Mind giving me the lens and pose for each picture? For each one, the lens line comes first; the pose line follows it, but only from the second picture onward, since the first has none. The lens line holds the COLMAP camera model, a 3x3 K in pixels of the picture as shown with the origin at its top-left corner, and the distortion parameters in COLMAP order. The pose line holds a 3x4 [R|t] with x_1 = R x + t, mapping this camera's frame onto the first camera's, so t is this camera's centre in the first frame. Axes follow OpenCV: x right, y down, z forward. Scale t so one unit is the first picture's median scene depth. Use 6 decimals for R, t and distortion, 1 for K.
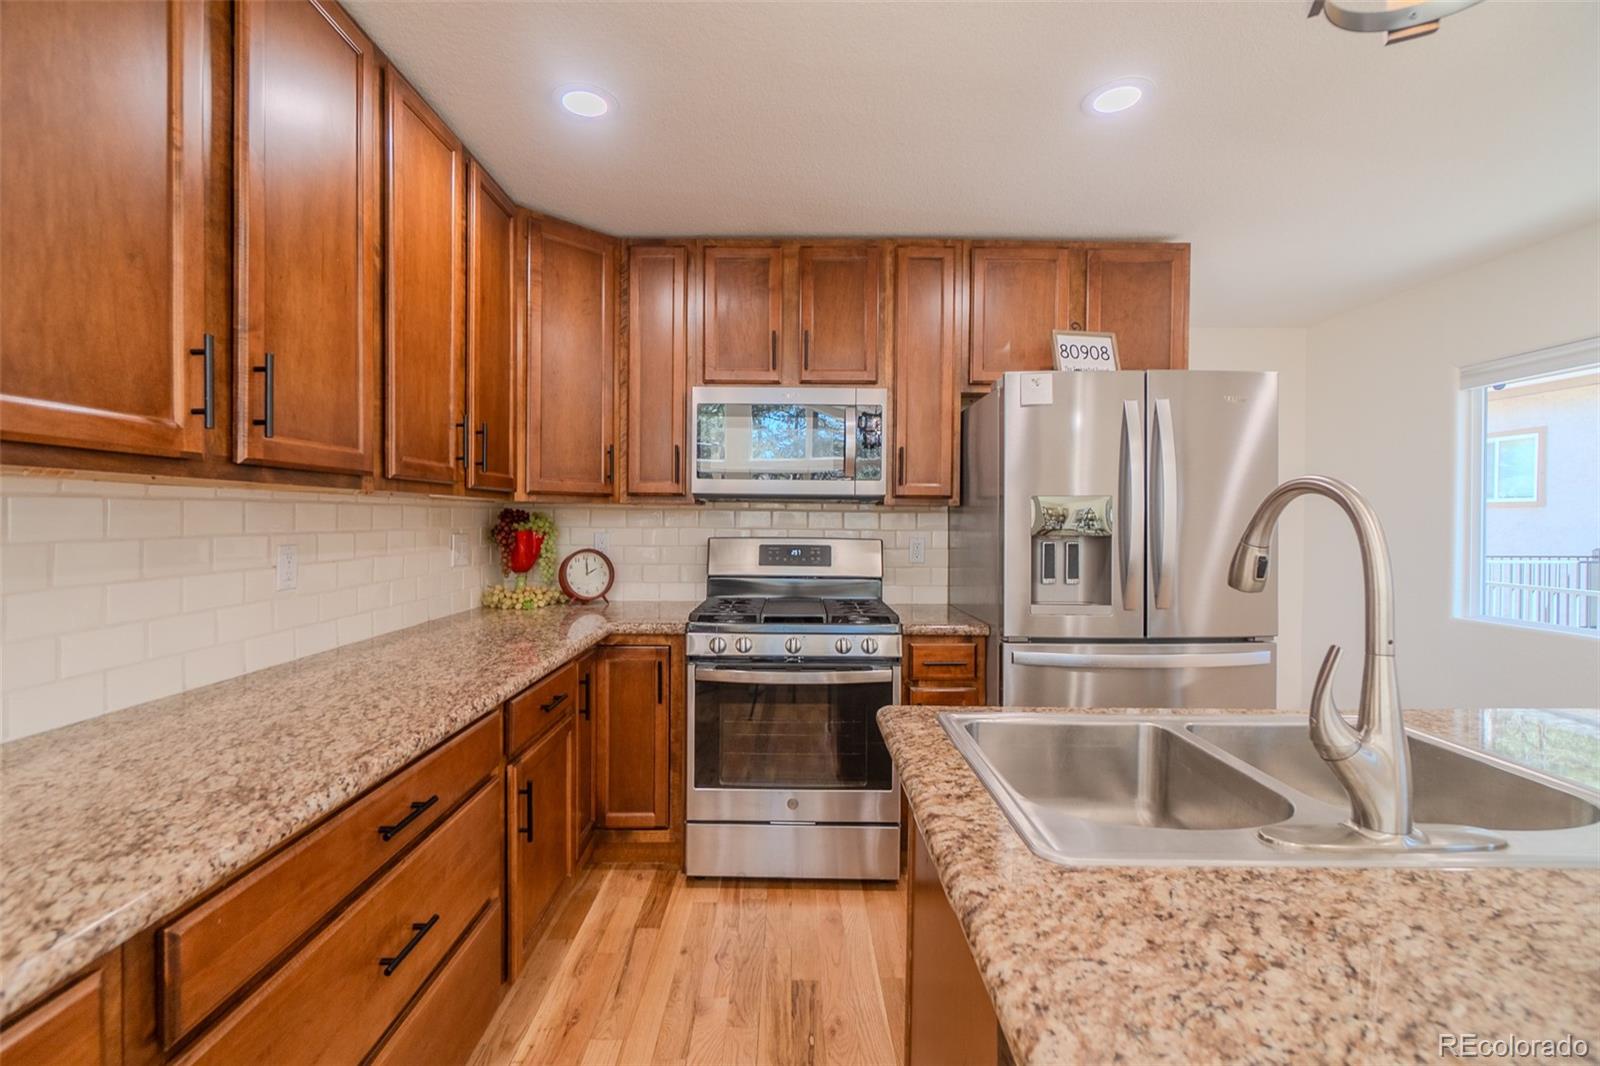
lens RADIAL K [[687.5, 0, 789.7], [0, 687.5, 526.7], [0, 0, 1]] dist [-0.001270, 0.001003]
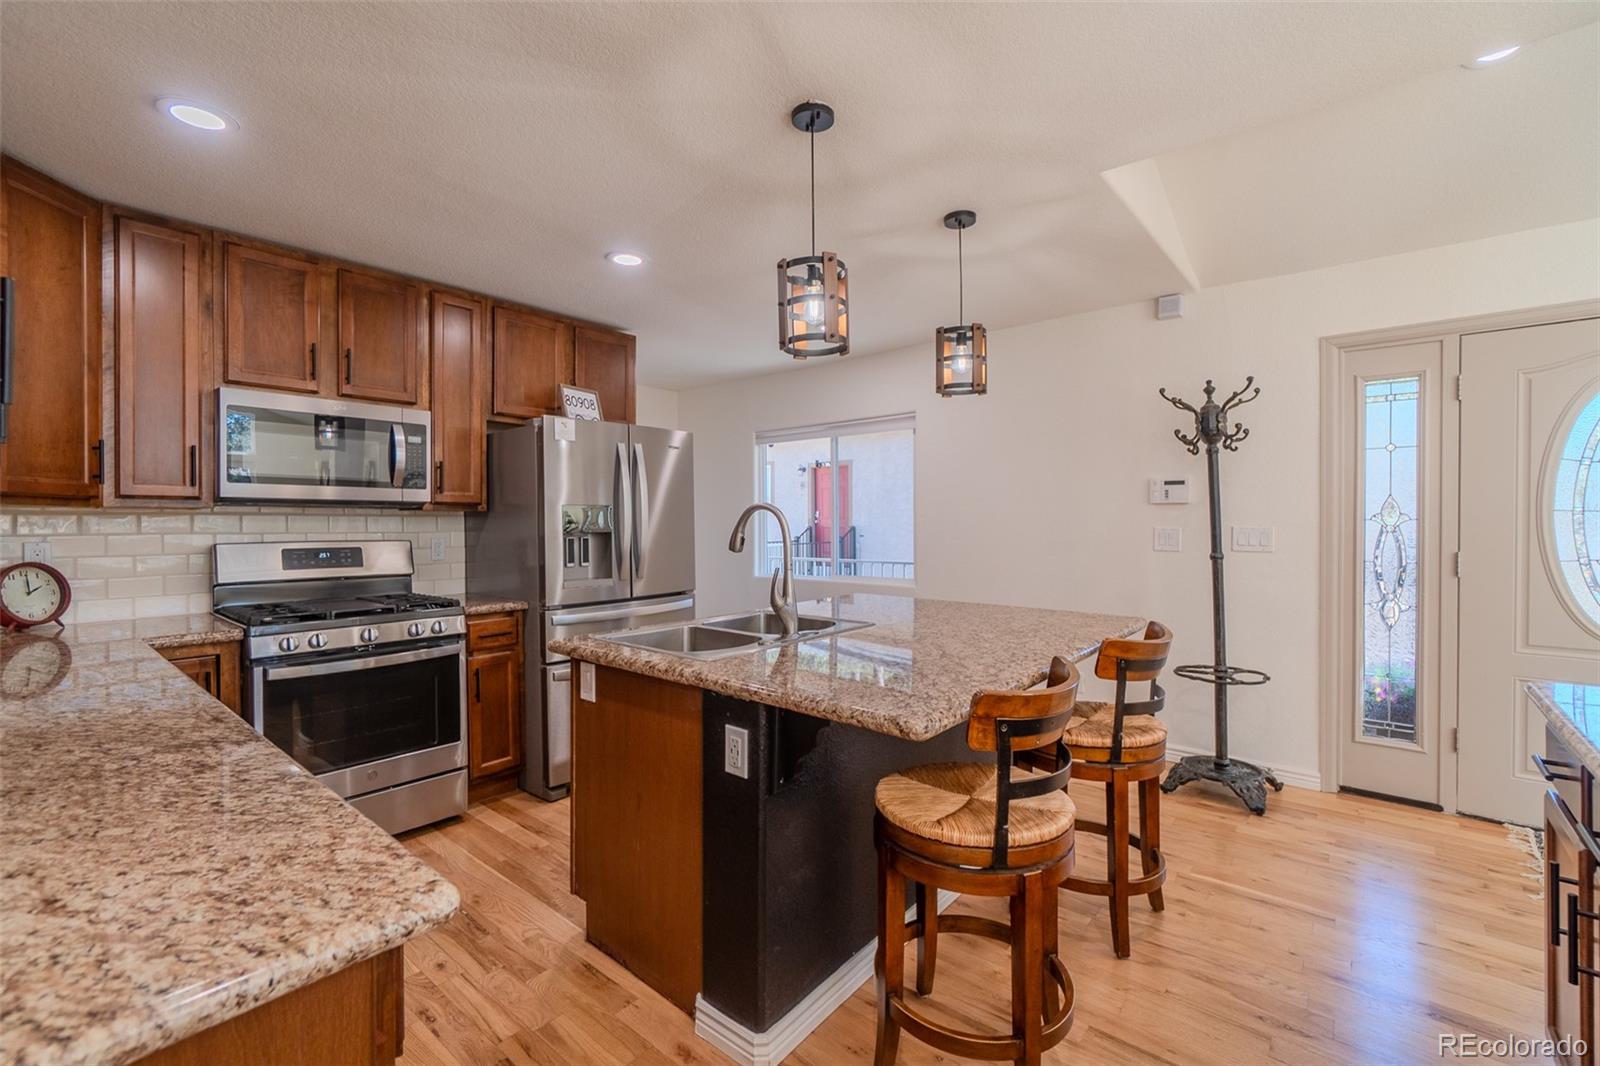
lens RADIAL K [[687.5, 0, 789.7], [0, 687.5, 526.7], [0, 0, 1]] dist [-0.001270, 0.001003]
pose [[0.646457, -0.014730, 0.762809, -0.355246], [0.015706, 0.999859, 0.005997, -0.000884], [-0.762789, 0.008103, 0.646597, -0.224704]]
